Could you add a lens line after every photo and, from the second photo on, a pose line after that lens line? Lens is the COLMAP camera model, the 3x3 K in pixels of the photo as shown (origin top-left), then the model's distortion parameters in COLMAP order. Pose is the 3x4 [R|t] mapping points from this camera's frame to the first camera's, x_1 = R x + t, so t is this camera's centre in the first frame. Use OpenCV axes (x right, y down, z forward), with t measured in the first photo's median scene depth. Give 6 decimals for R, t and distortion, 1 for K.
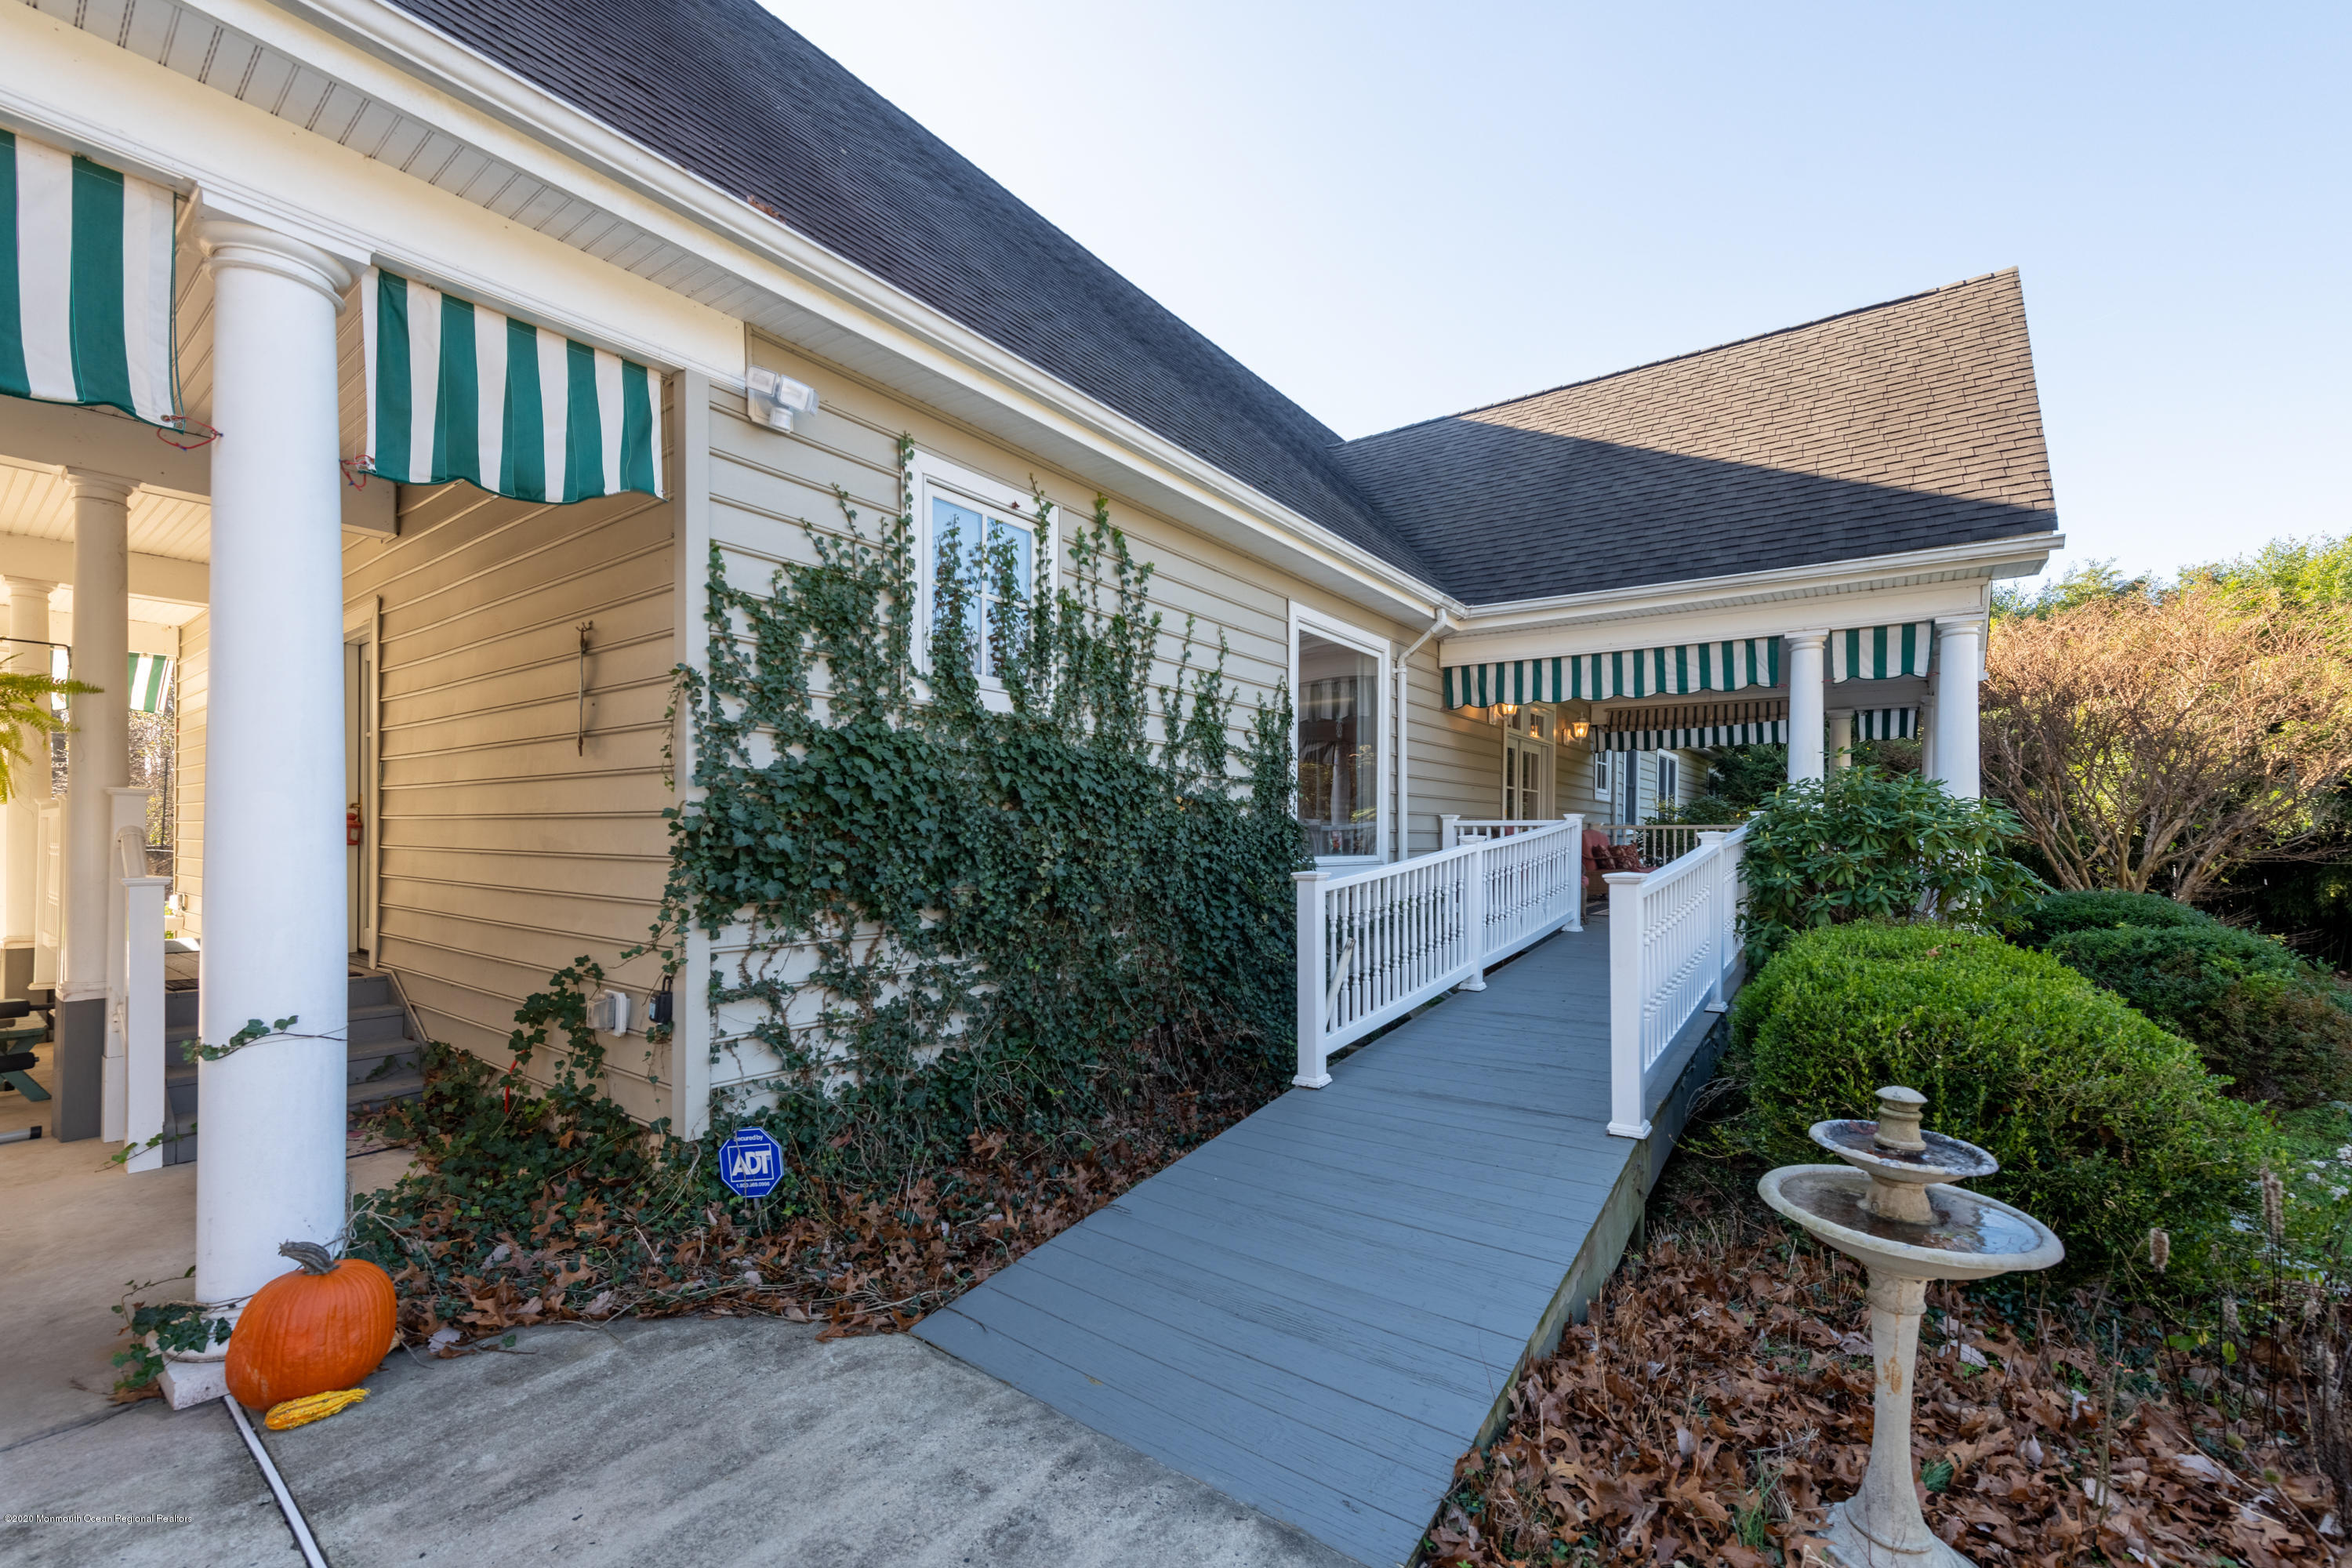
lens RADIAL K [[949.1, 0, 1215.4], [0, 949.1, 839.9], [0, 0, 1]] dist [0.001779, 0.000061]
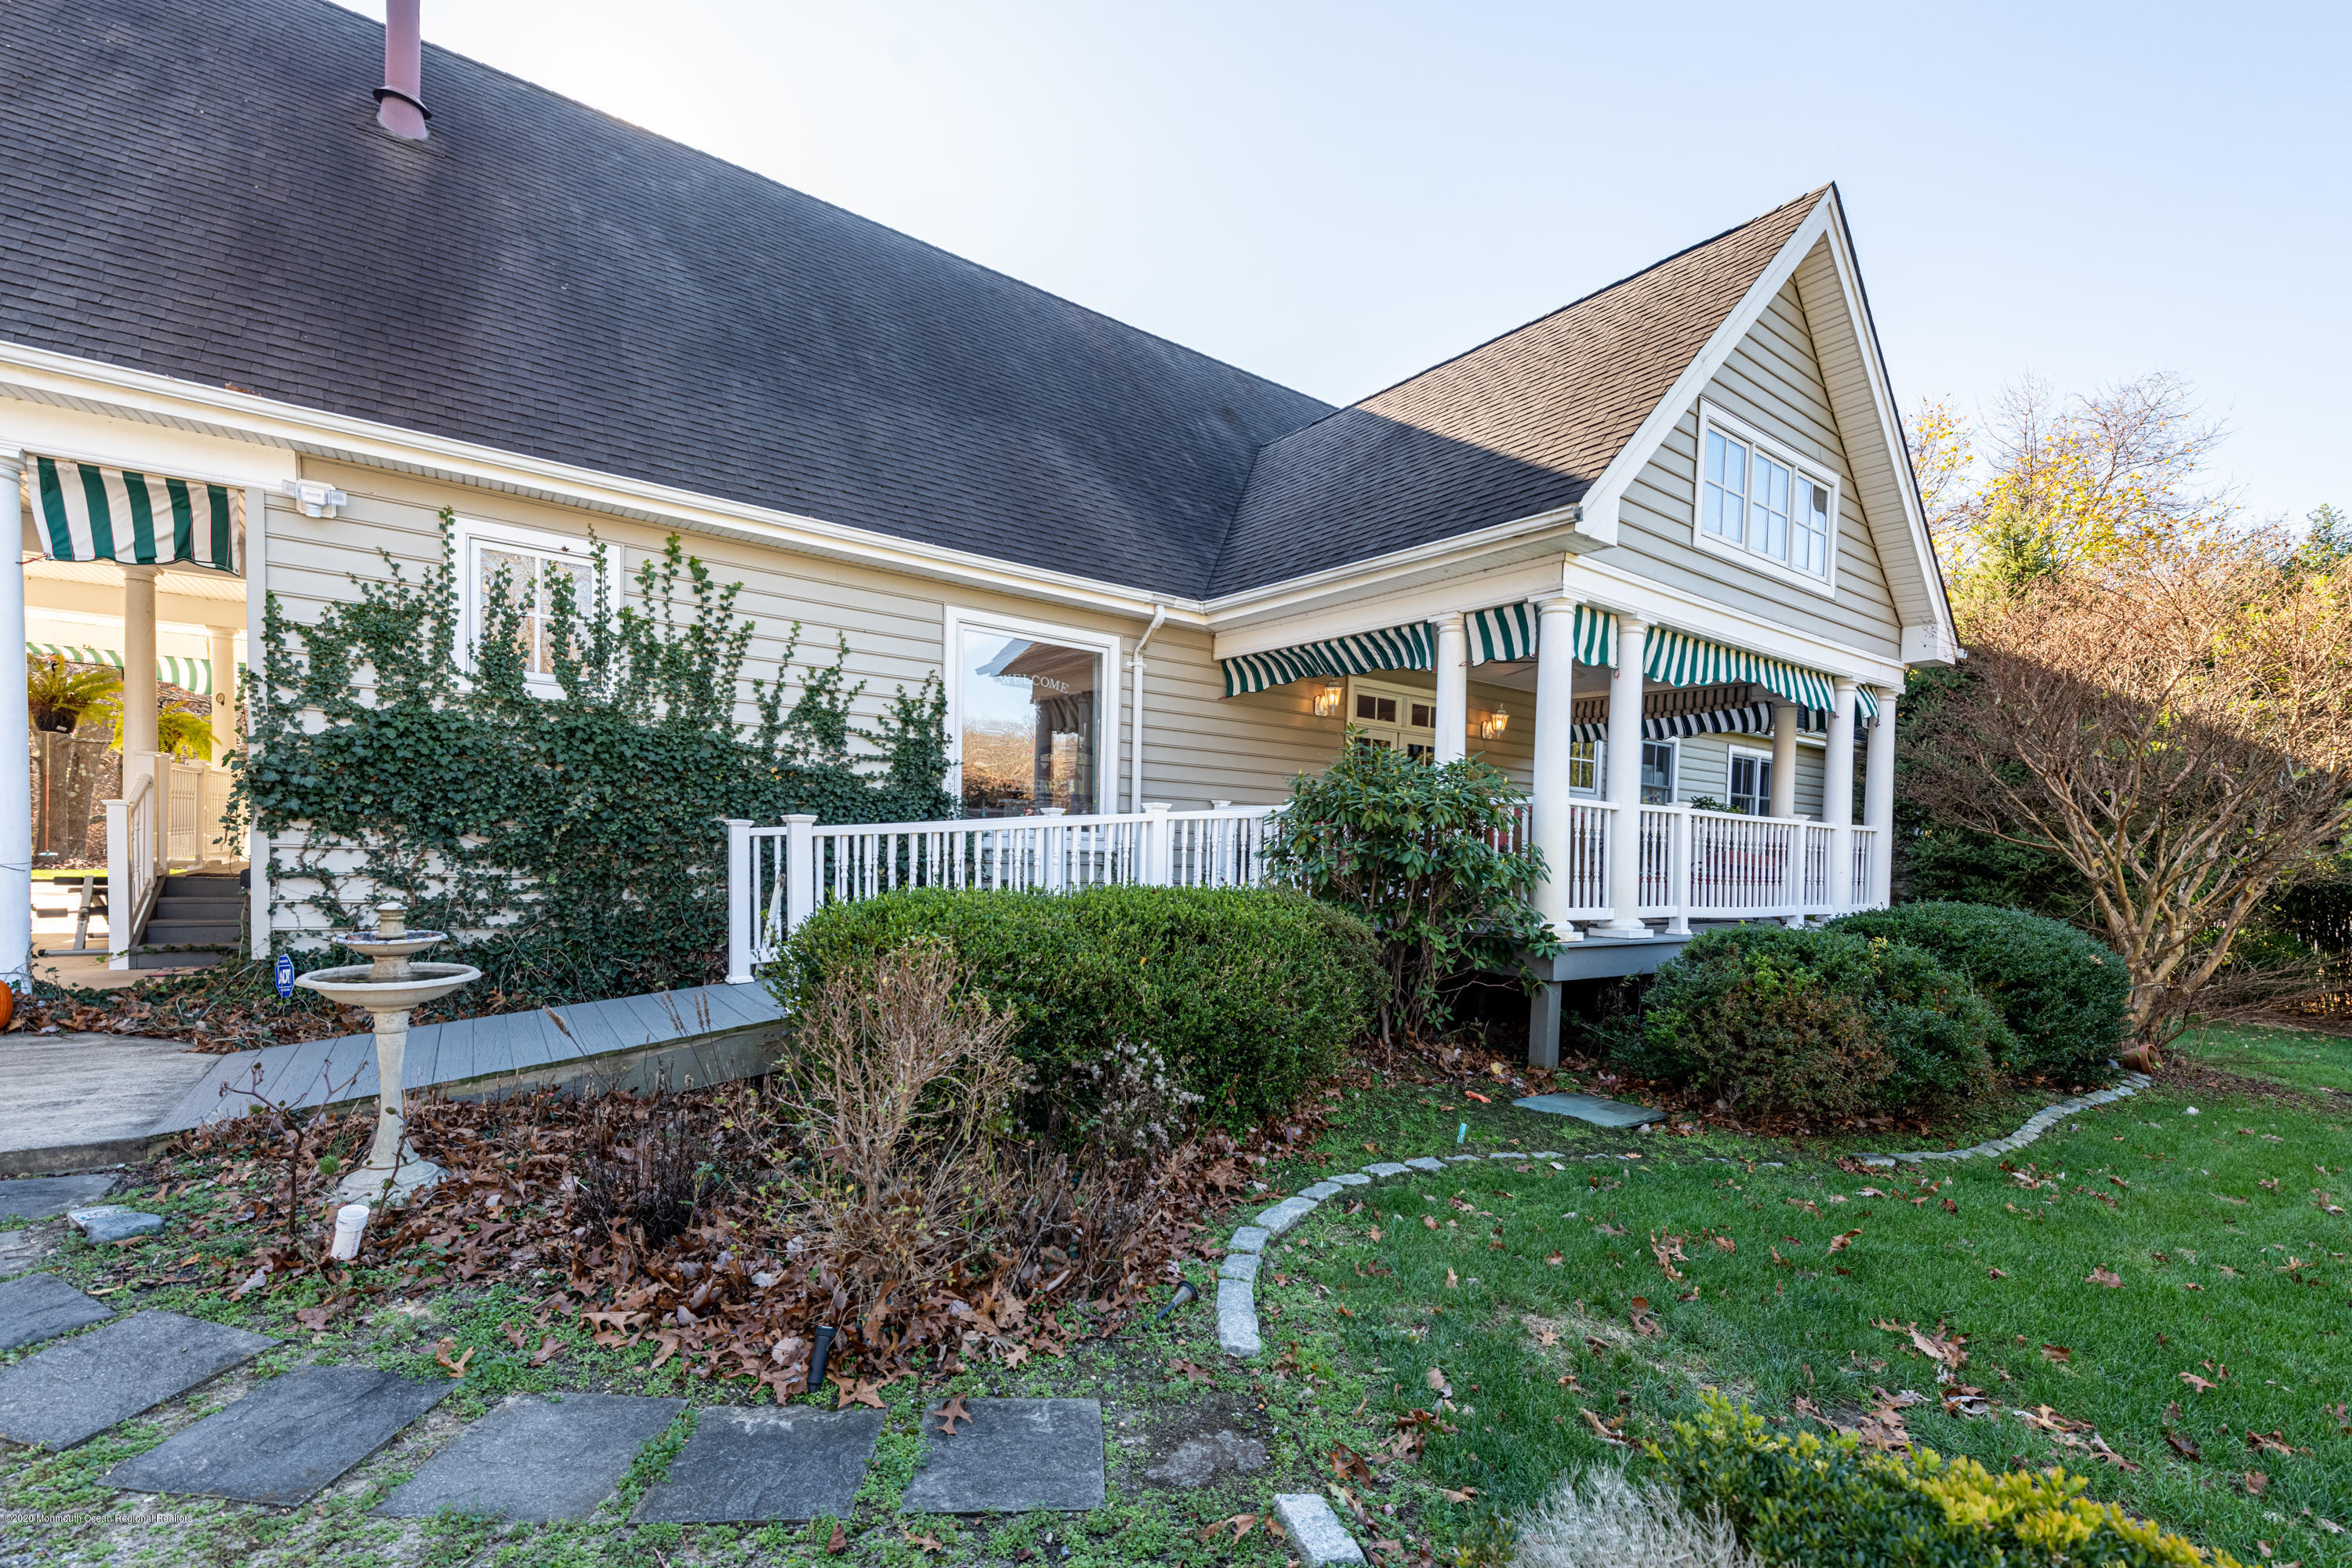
lens RADIAL K [[988.8, 0, 1221.9], [0, 988.8, 886.3], [0, 0, 1]] dist [0.001219, -0.000678]
pose [[0.950777, 0.041032, -0.307148, 1.291572], [-0.031607, 0.998866, 0.035598, 0.062937], [0.308260, -0.024138, 0.950996, -0.093263]]
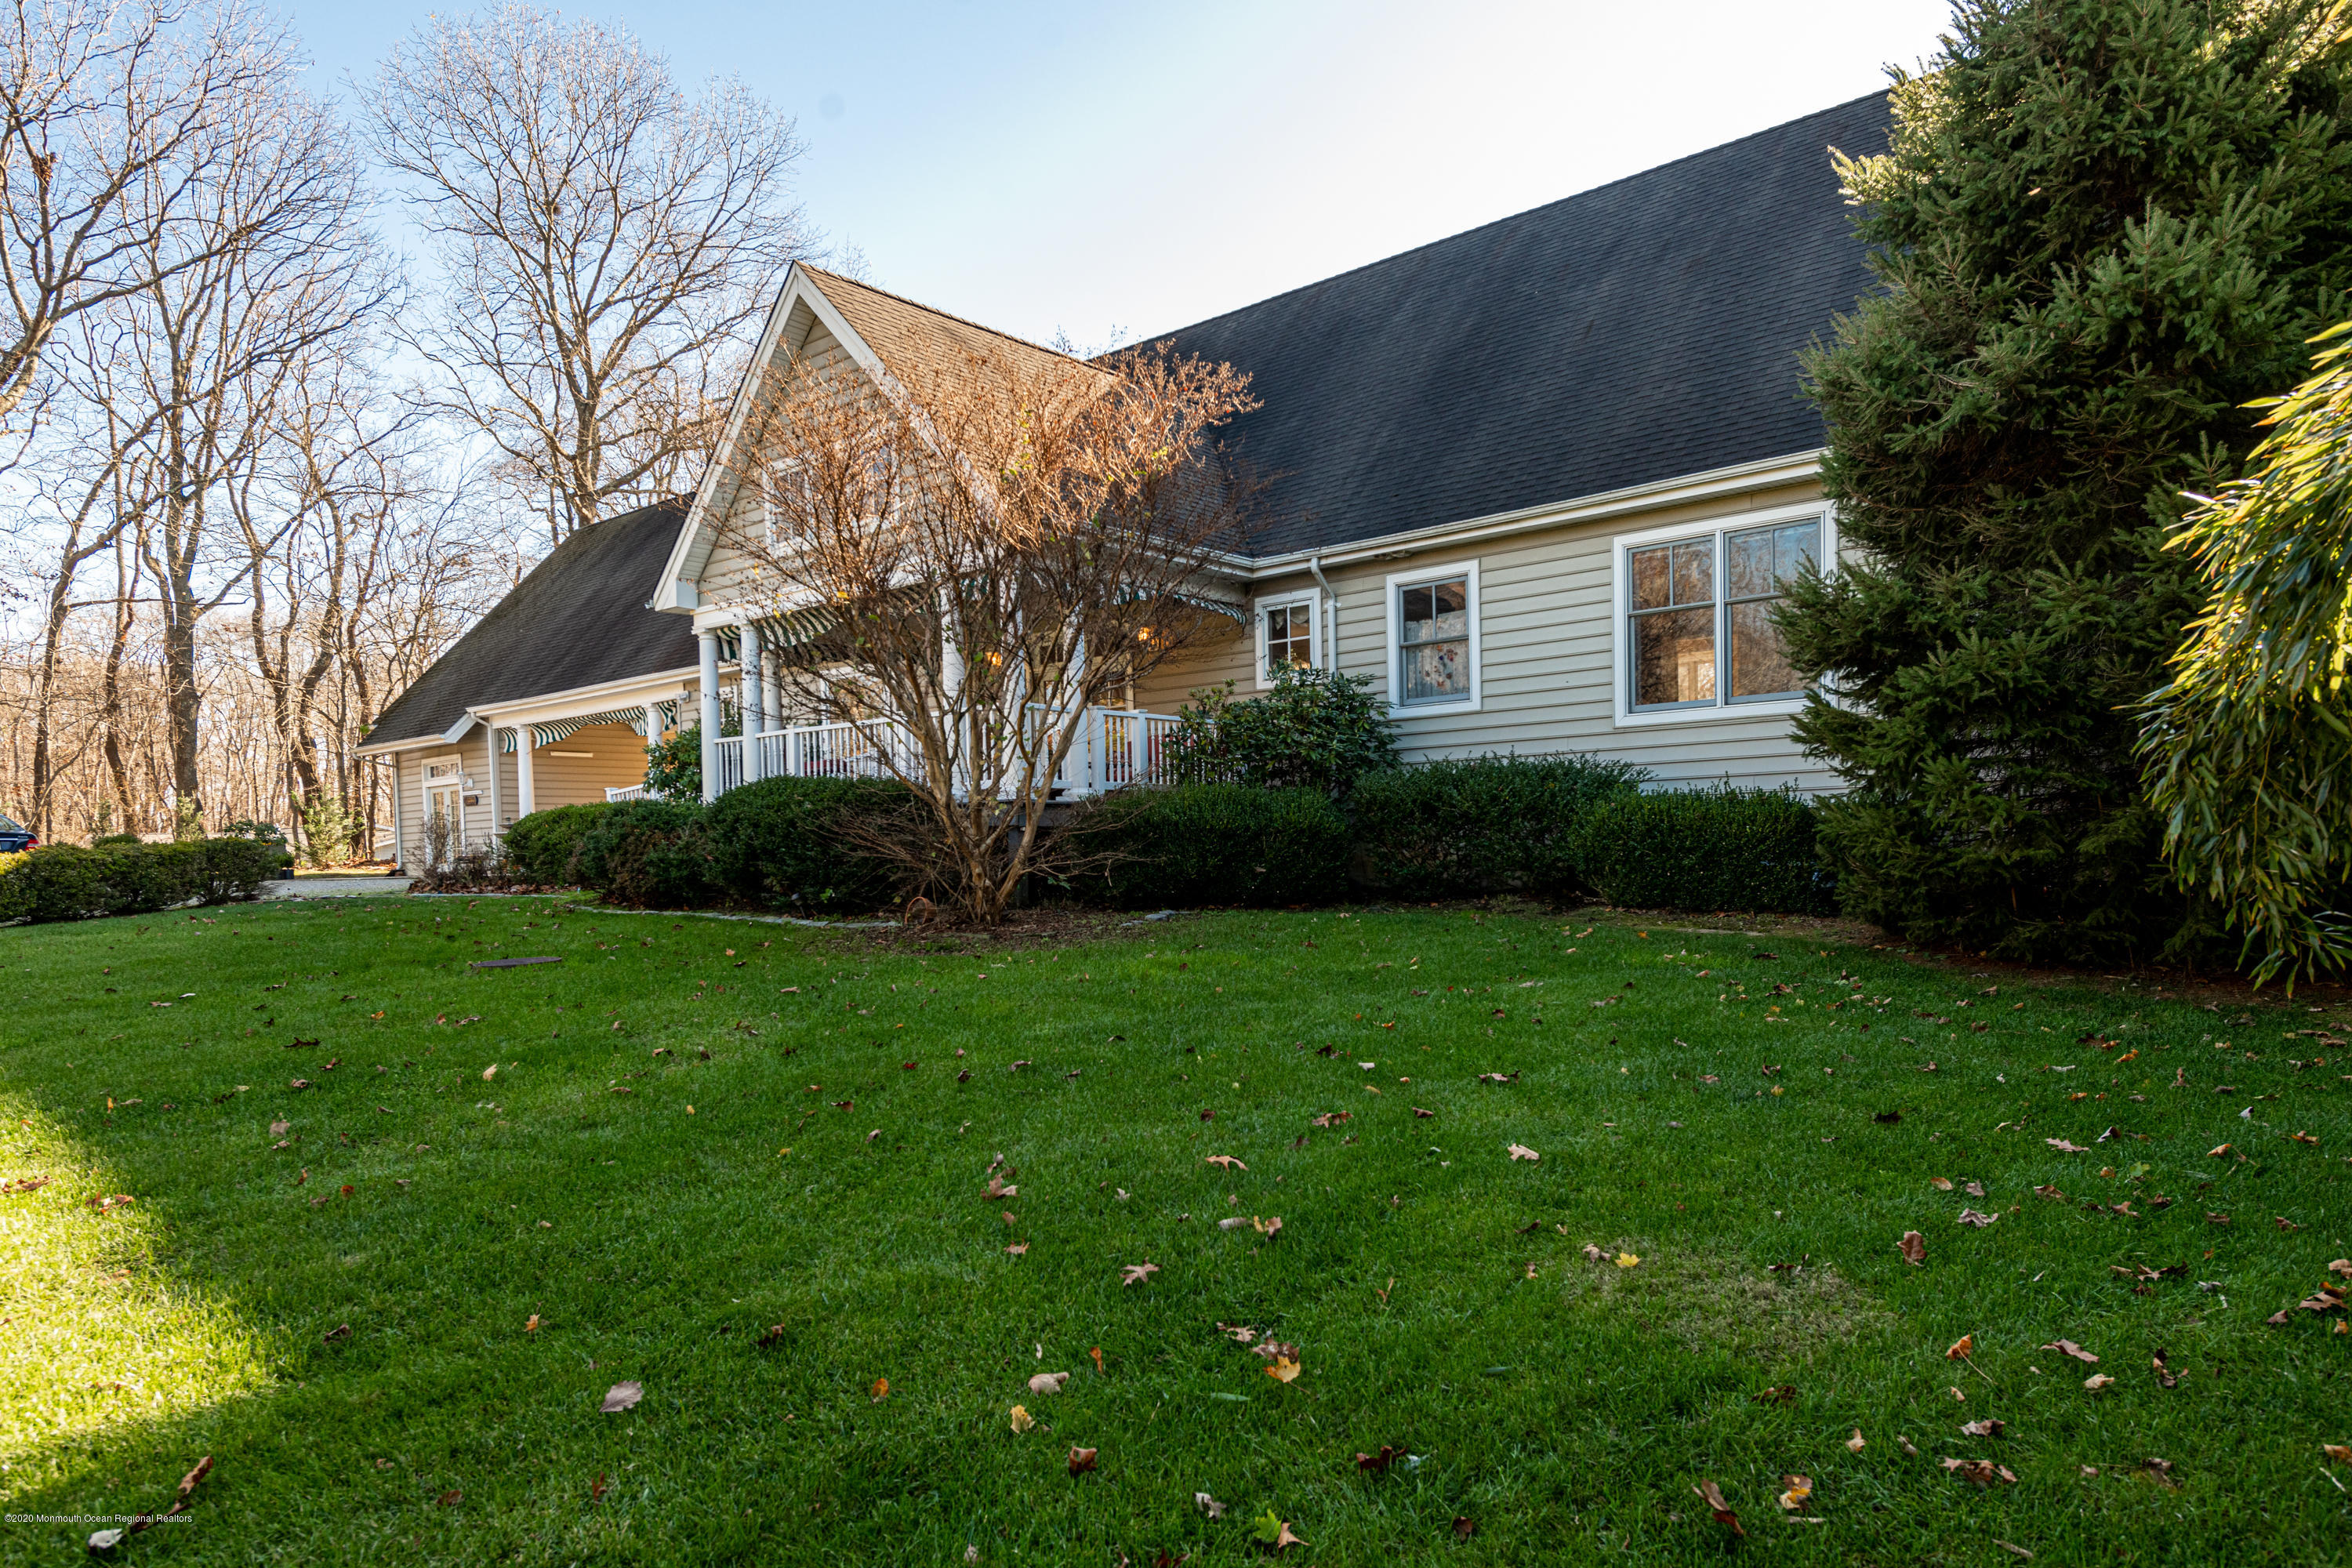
lens RADIAL K [[1433.2, 0, 1179.3], [0, 1433.2, 902.4], [0, 0, 1]] dist [0.001532, 0.000326]
pose [[-0.070249, 0.027384, -0.997154, 5.683403], [0.024796, 0.999362, 0.025698, 0.385598], [0.997221, -0.022920, -0.070883, 3.436131]]
